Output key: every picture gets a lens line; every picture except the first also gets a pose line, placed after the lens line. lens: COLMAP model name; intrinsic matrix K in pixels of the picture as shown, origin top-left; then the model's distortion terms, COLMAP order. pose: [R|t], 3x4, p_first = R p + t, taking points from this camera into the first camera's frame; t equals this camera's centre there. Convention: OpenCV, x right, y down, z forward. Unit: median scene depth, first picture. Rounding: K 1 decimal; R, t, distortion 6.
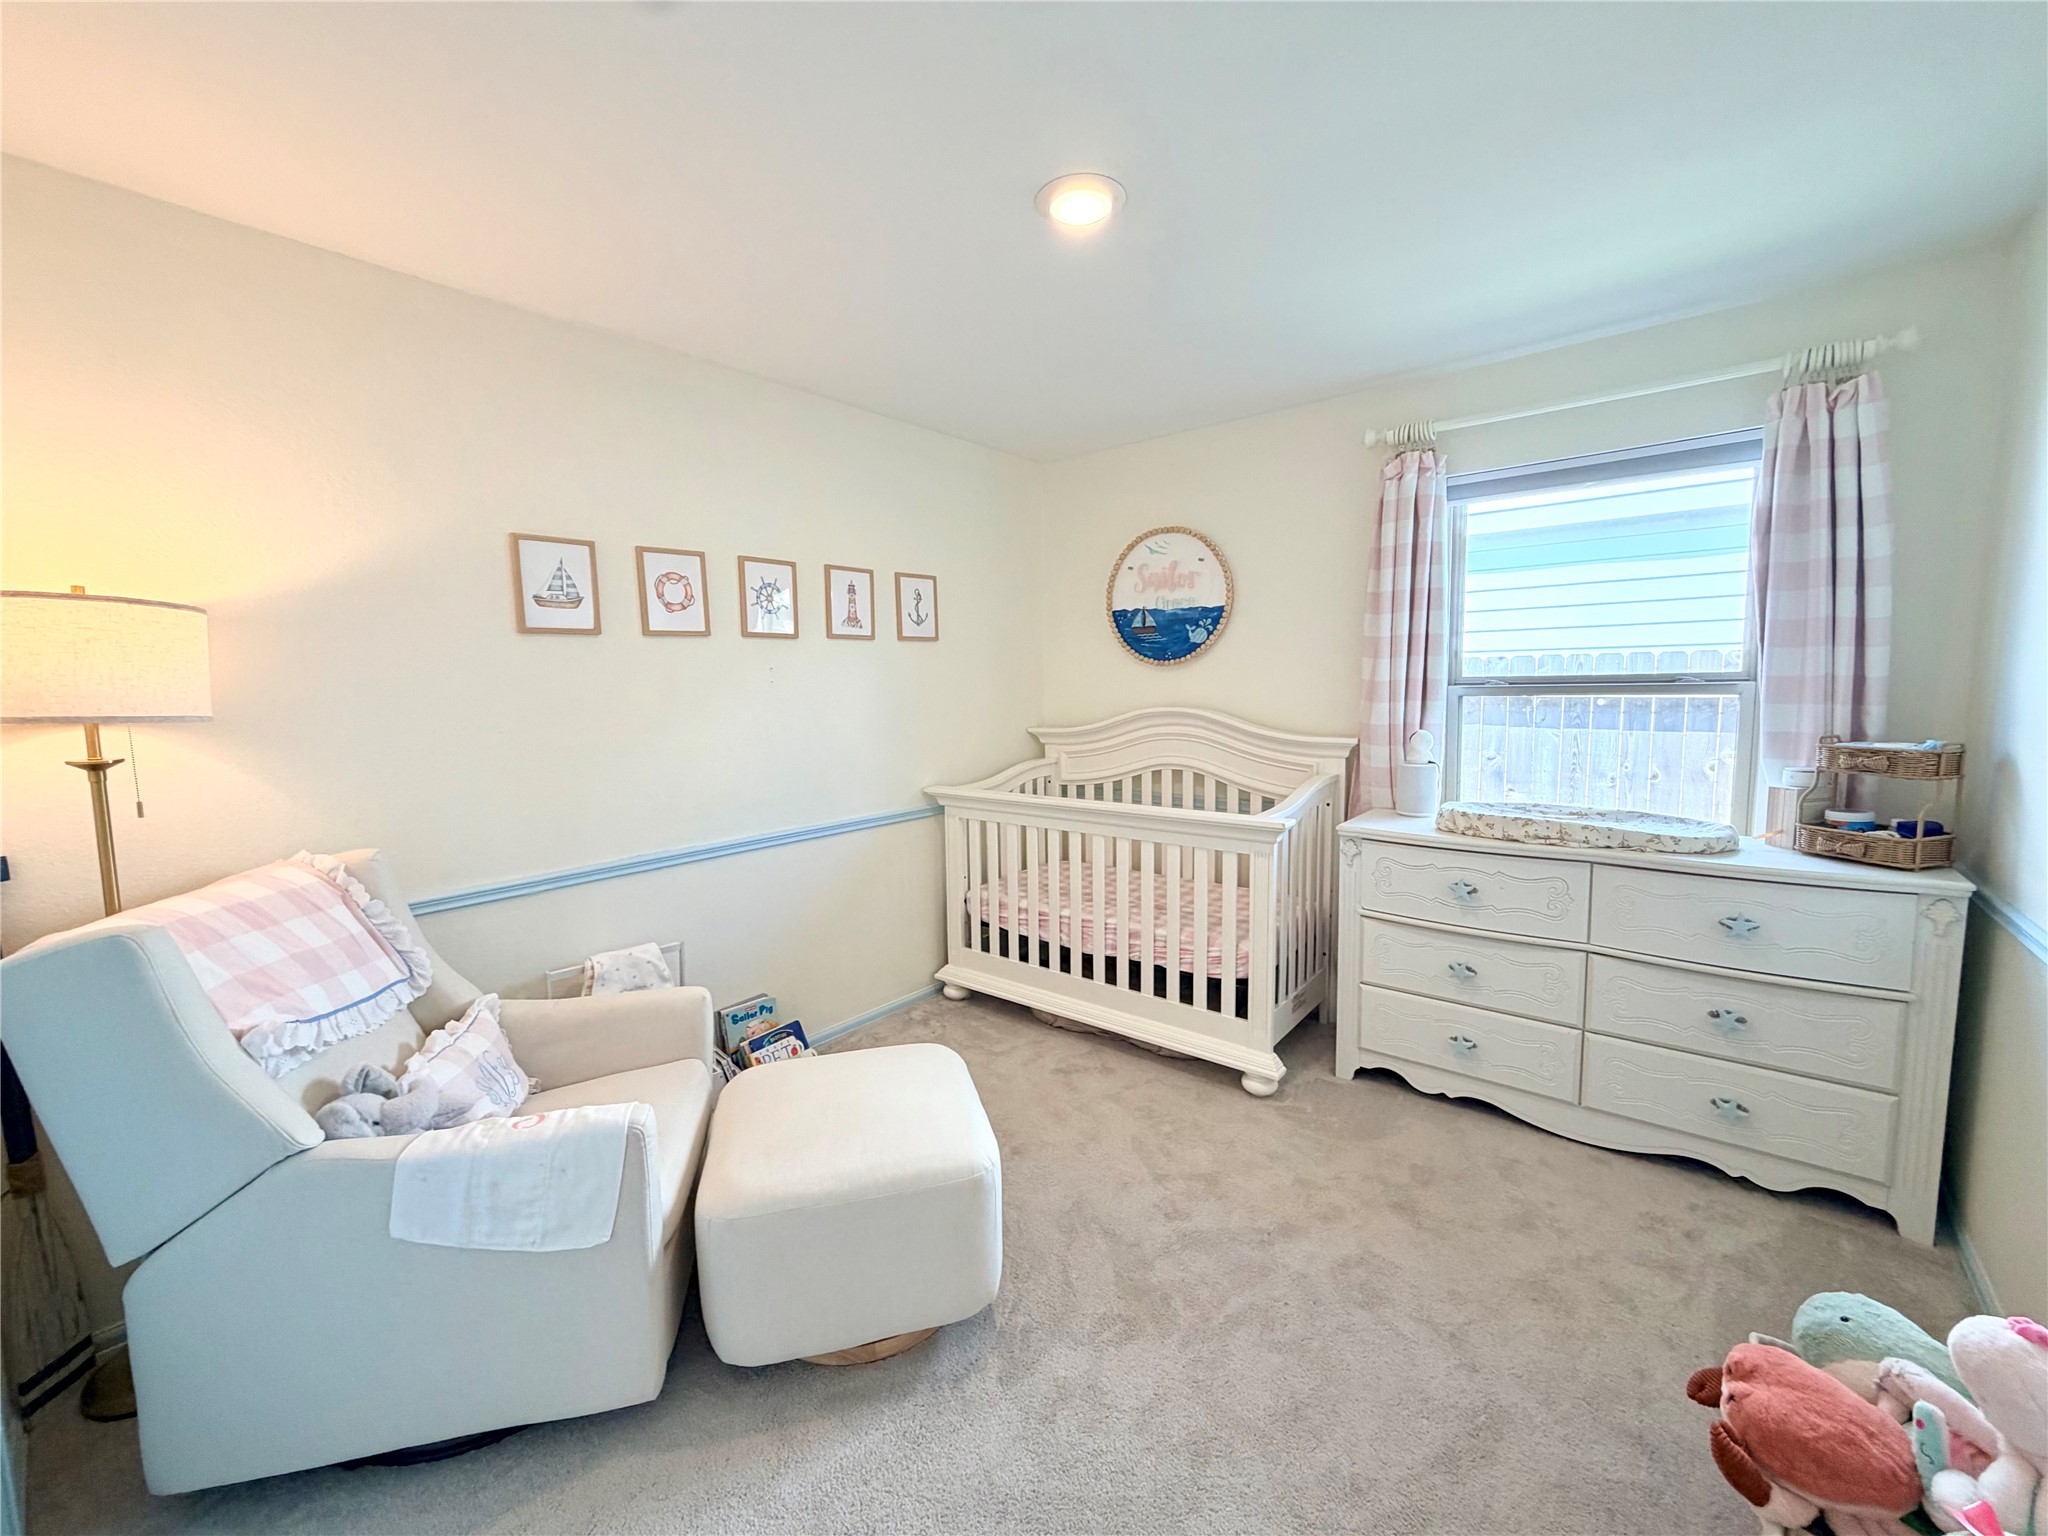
lens RADIAL K [[814.6, 0, 1011.8], [0, 814.6, 768.7], [0, 0, 1]] dist [0.000076, -0.000140]
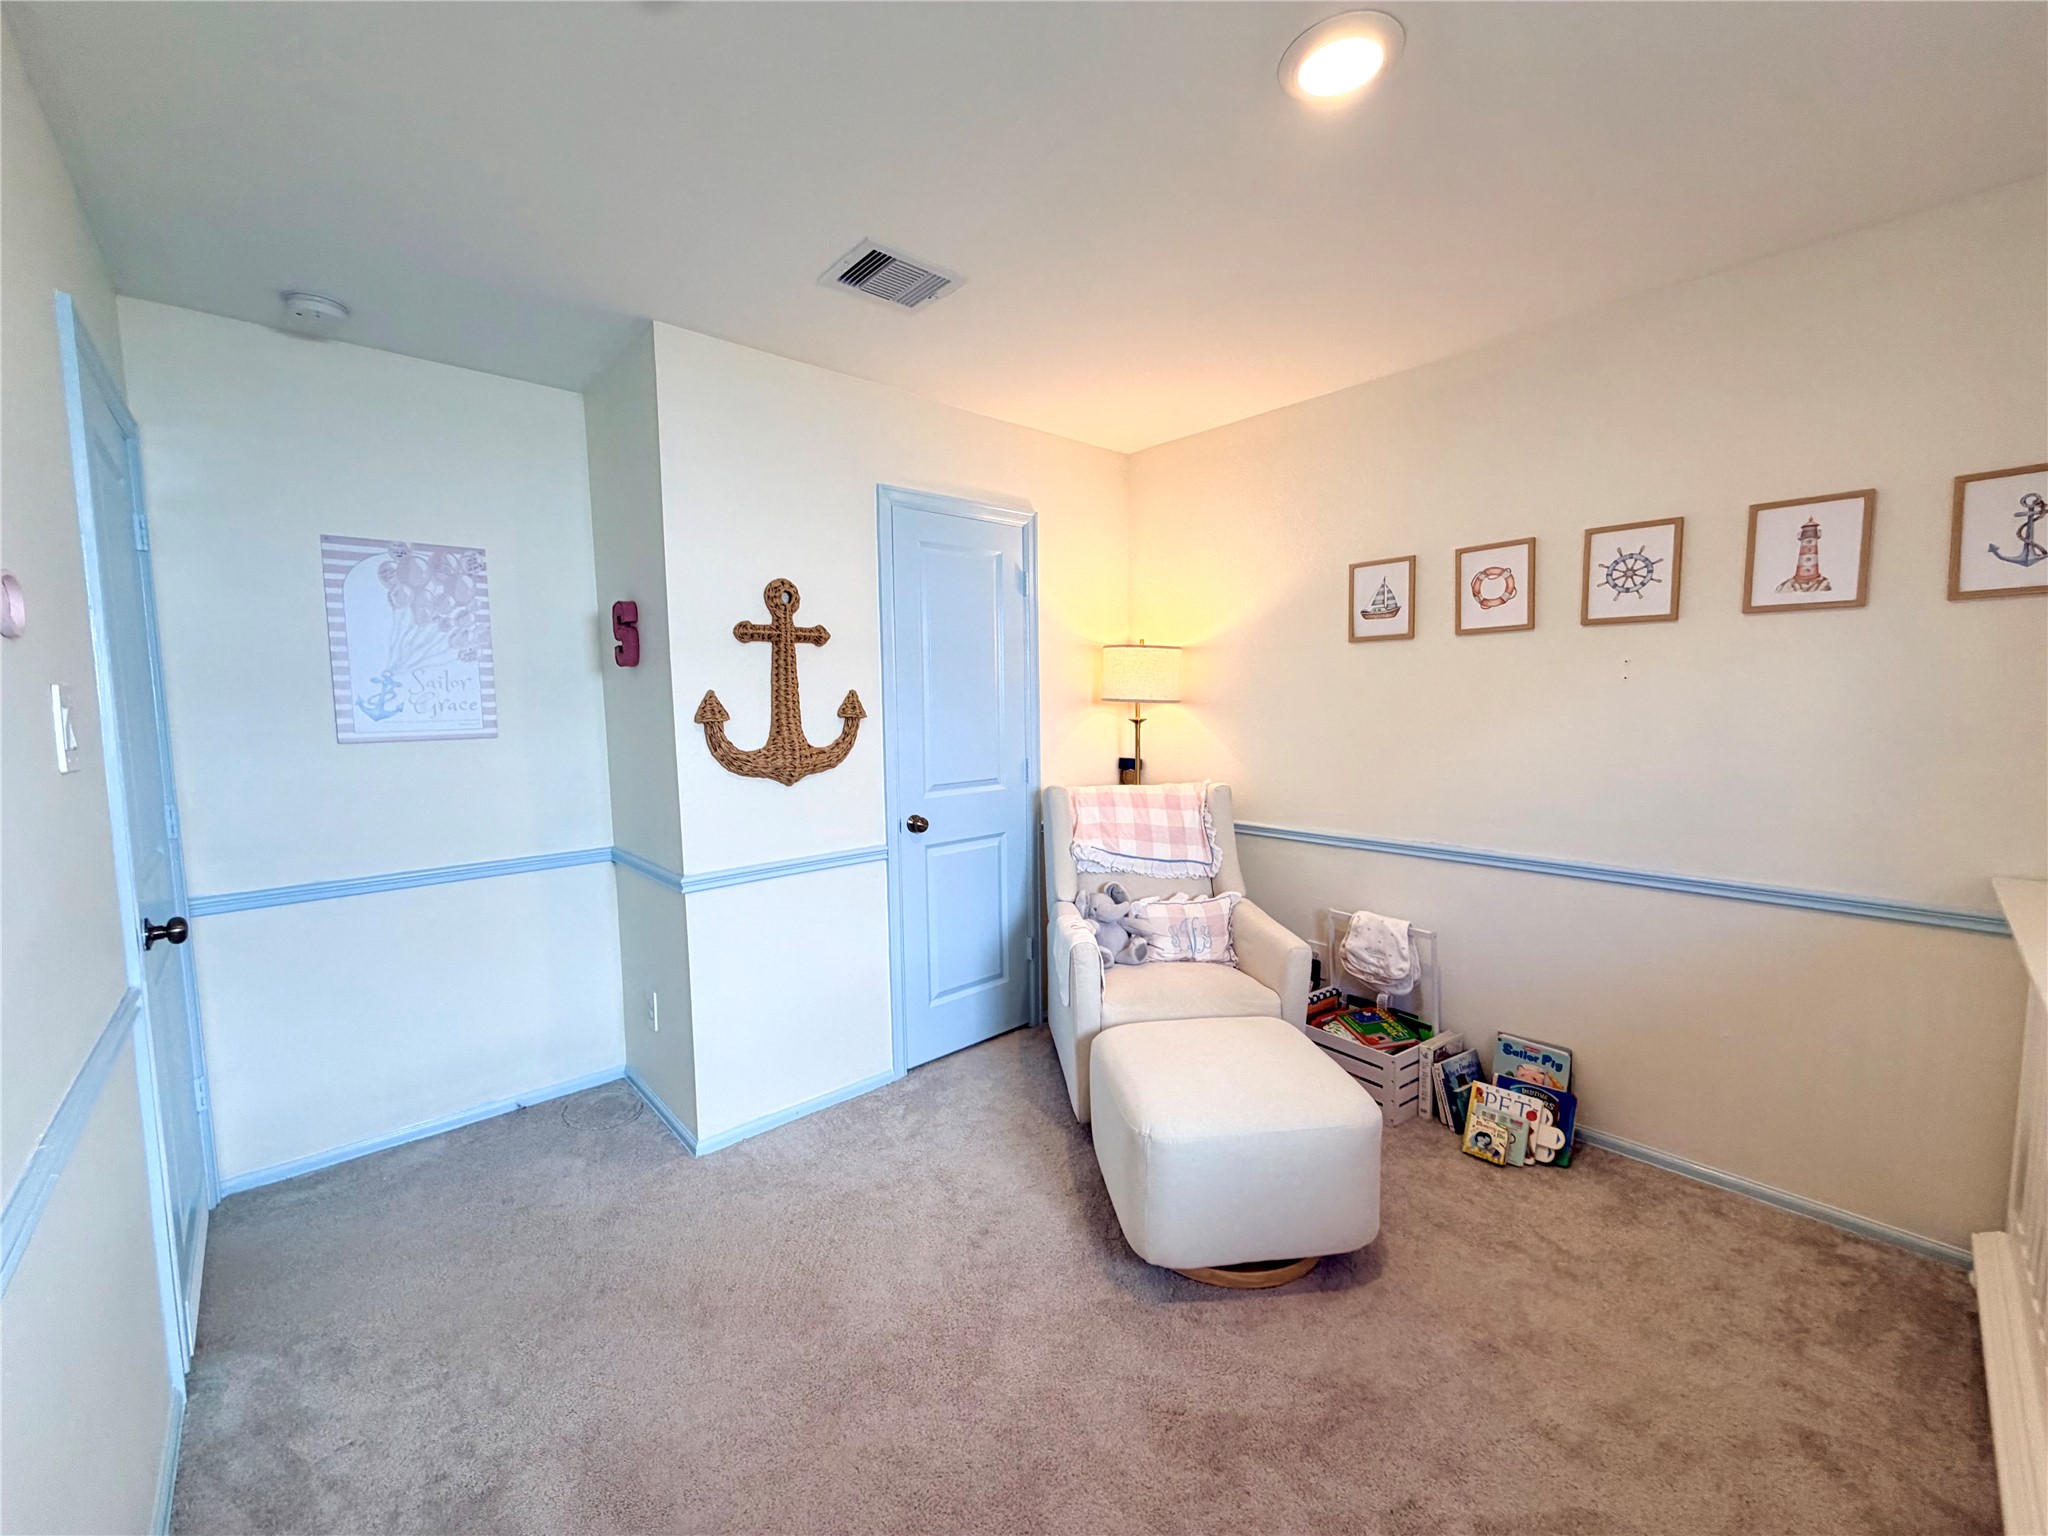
lens RADIAL K [[814.6, 0, 1013.6], [0, 814.6, 757.1], [0, 0, 1]] dist [0.000076, -0.000140]
pose [[-0.139955, 0.100850, -0.985009, 0.662251], [-0.084033, 0.990001, 0.113301, -0.079641], [0.986586, 0.098630, -0.130081, 0.593480]]
